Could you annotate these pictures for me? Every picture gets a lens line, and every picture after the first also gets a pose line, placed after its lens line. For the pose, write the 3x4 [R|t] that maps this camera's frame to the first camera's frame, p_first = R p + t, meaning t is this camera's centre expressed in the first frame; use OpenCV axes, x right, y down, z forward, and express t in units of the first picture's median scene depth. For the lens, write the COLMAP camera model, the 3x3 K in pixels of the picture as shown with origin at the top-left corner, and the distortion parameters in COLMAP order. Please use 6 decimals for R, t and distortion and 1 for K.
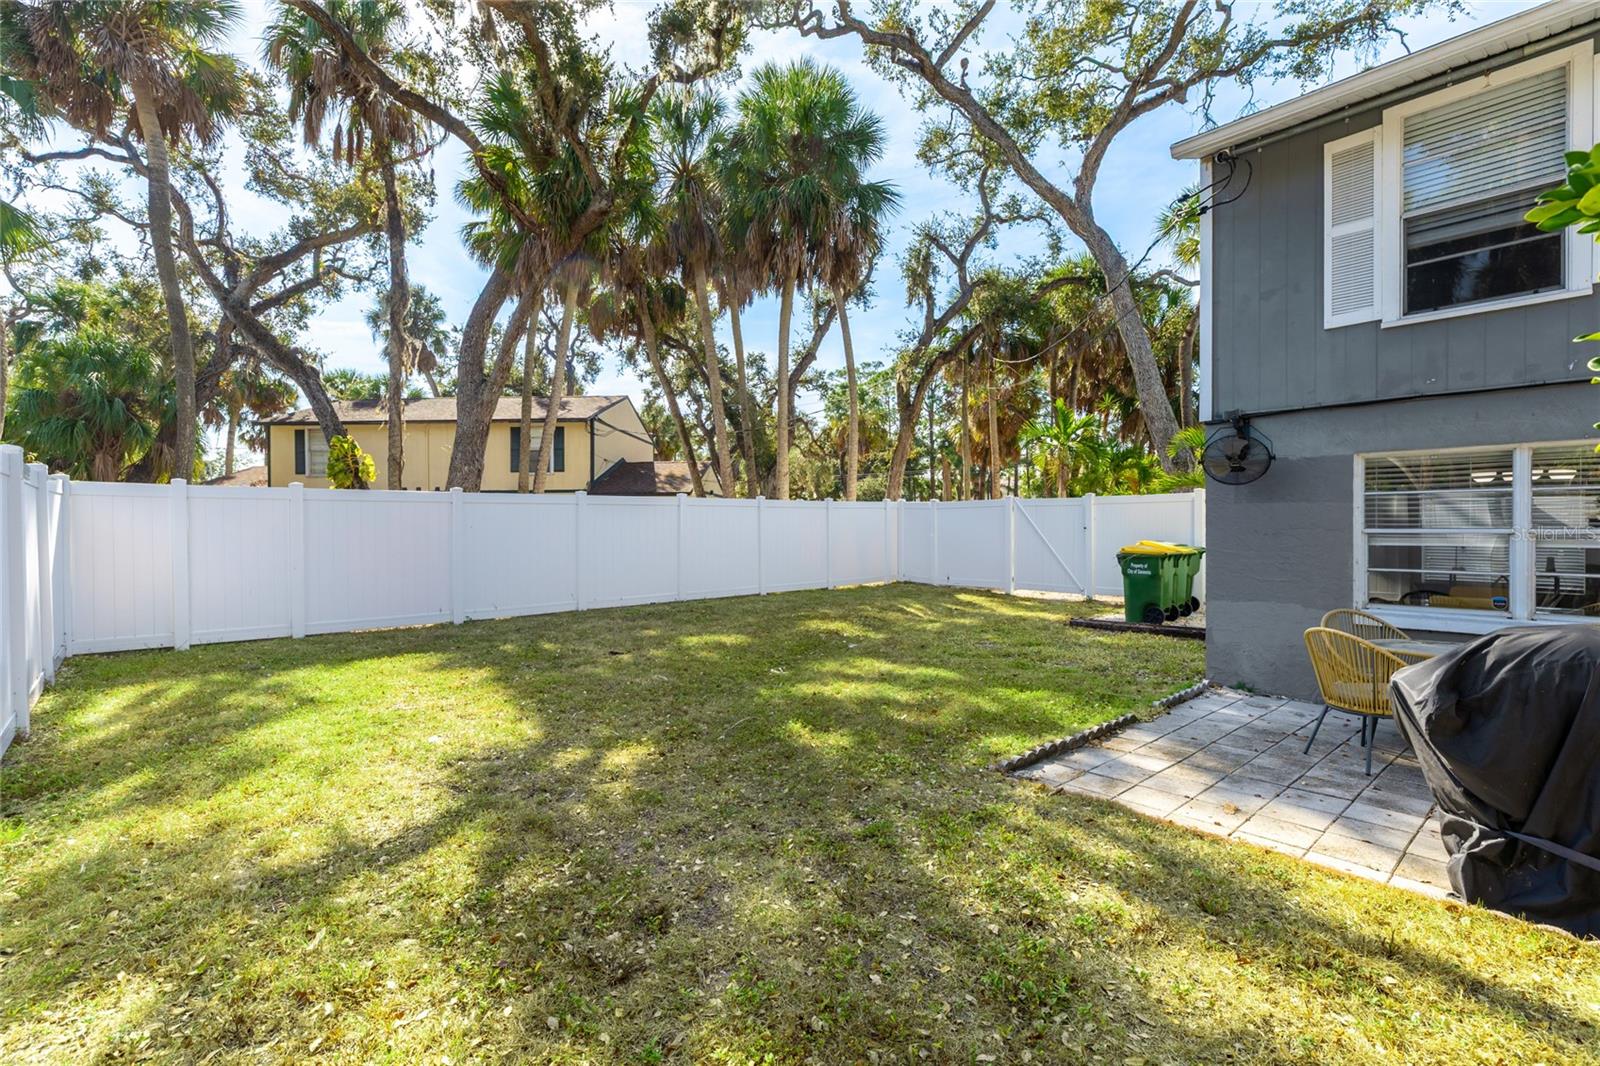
lens RADIAL K [[726.3, 0, 800.0], [0, 726.3, 533.0], [0, 0, 1]] dist [0.002424, 0.000178]
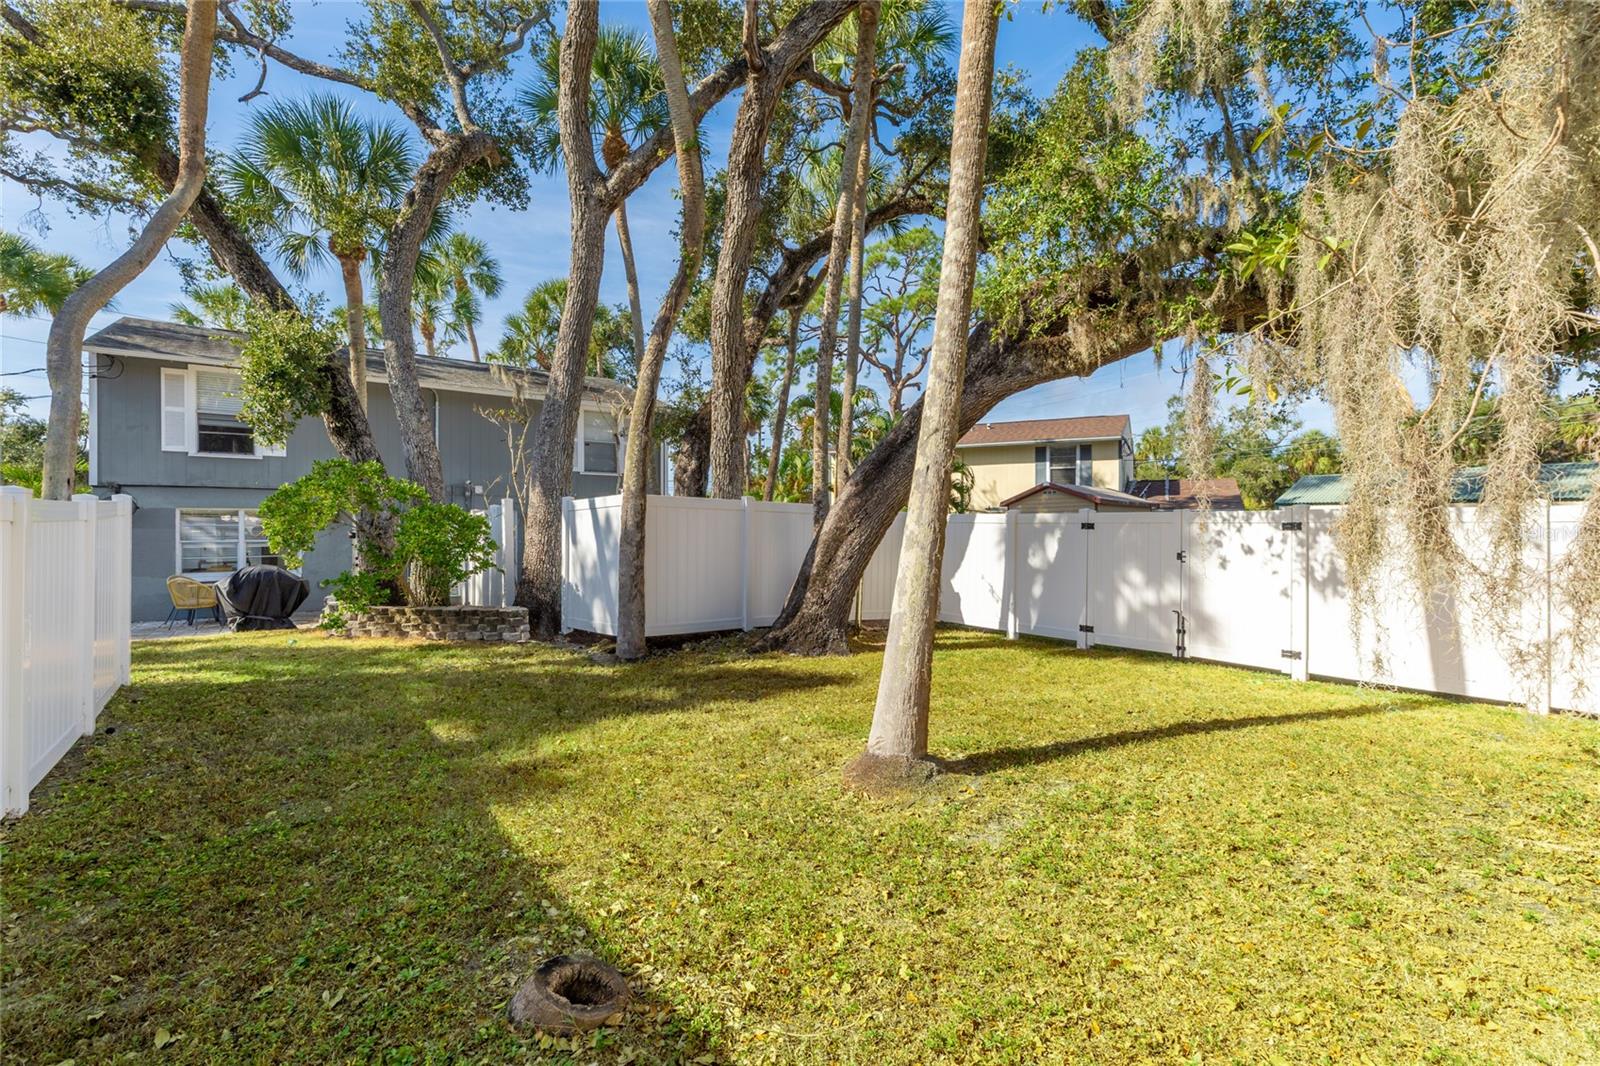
lens RADIAL K [[726.3, 0, 800.0], [0, 726.3, 533.0], [0, 0, 1]] dist [0.002424, 0.000178]
pose [[0.110659, 0.005313, 0.993844, -1.355303], [0.011423, 0.999913, -0.006617, 0.009433], [-0.993793, 0.012085, 0.110589, -1.256755]]
